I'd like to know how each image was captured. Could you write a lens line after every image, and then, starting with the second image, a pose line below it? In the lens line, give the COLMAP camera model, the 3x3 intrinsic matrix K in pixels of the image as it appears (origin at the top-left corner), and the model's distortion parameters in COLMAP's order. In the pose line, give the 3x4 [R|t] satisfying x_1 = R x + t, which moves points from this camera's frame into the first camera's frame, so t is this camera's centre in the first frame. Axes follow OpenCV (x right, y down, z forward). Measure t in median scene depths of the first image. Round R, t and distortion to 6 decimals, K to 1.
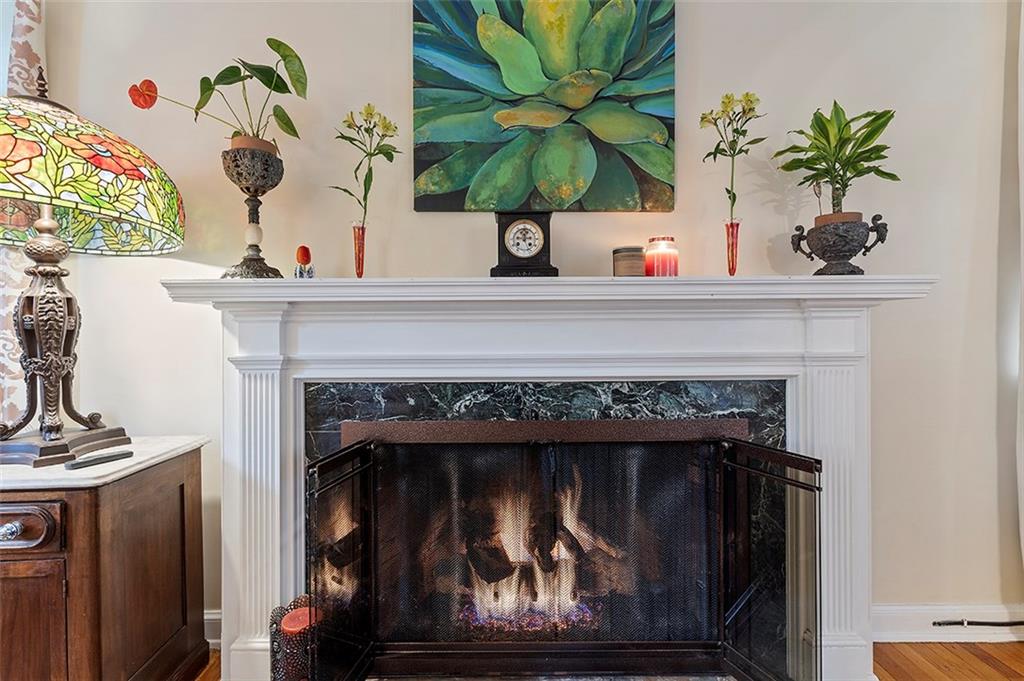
lens RADIAL K [[471.8, 0, 512.4], [0, 471.8, 335.3], [0, 0, 1]] dist [-0.002999, 0.000452]
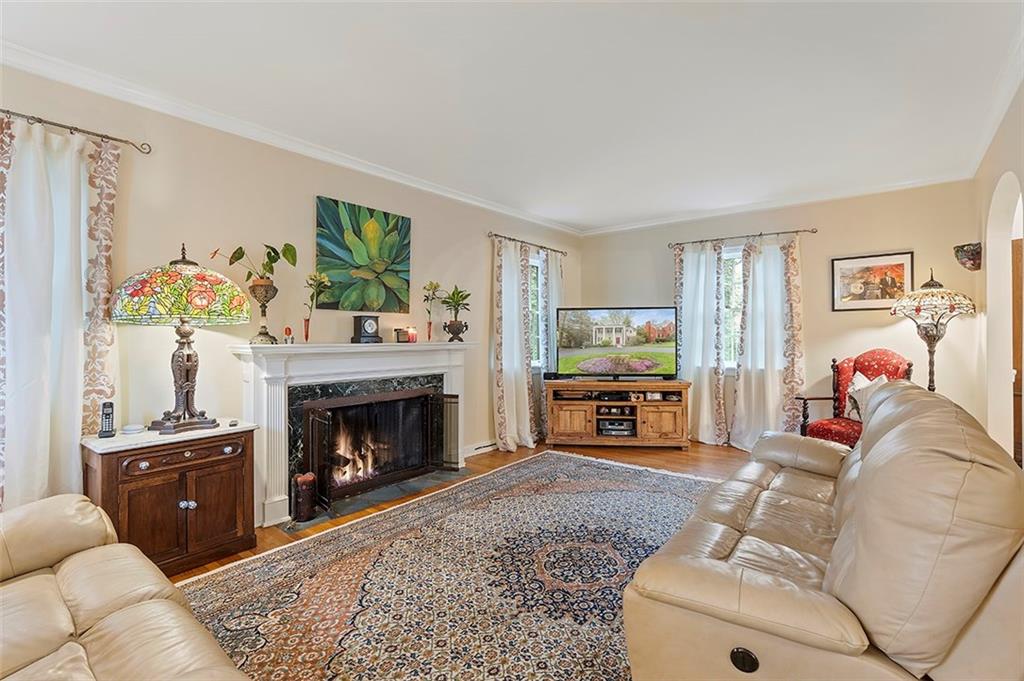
lens RADIAL K [[471.8, 0, 511.7], [0, 471.8, 336.8], [0, 0, 1]] dist [-0.002999, 0.000452]
pose [[0.634608, 0.003576, 0.772826, -1.470238], [-0.003591, 0.999992, -0.001679, -0.137563], [-0.772826, -0.001710, 0.634616, -1.258230]]
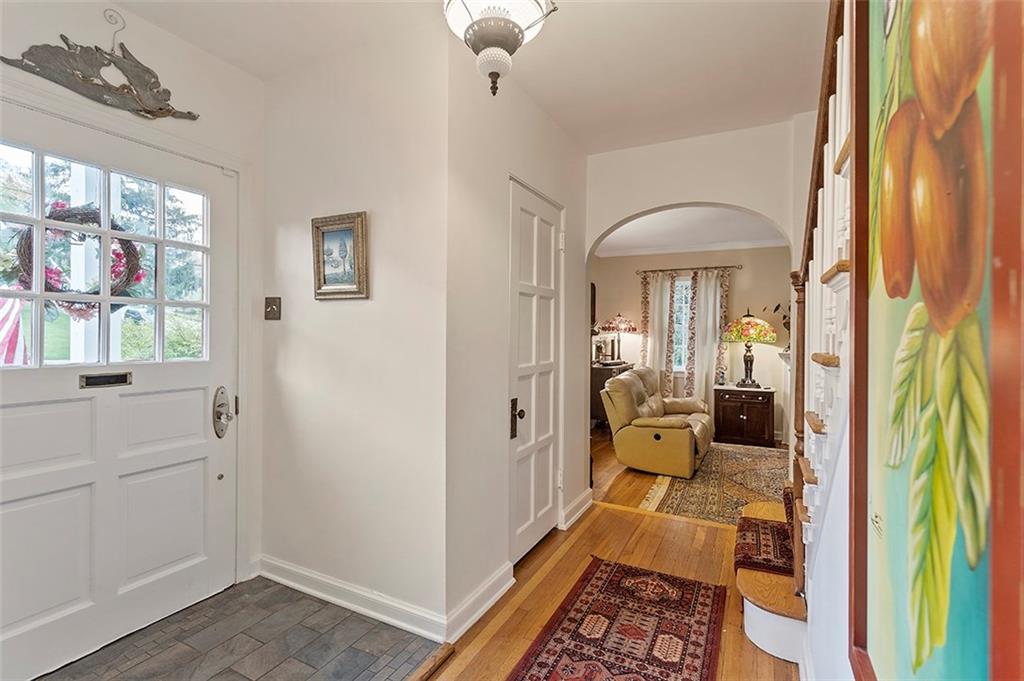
lens RADIAL K [[471.8, 0, 512.0], [0, 471.8, 336.5], [0, 0, 1]] dist [-0.002999, 0.000452]
pose [[0.884310, 0.008720, -0.466819, -0.765958], [-0.003354, 0.999918, 0.012324, -0.281000], [0.466888, -0.009332, 0.884267, -3.870549]]
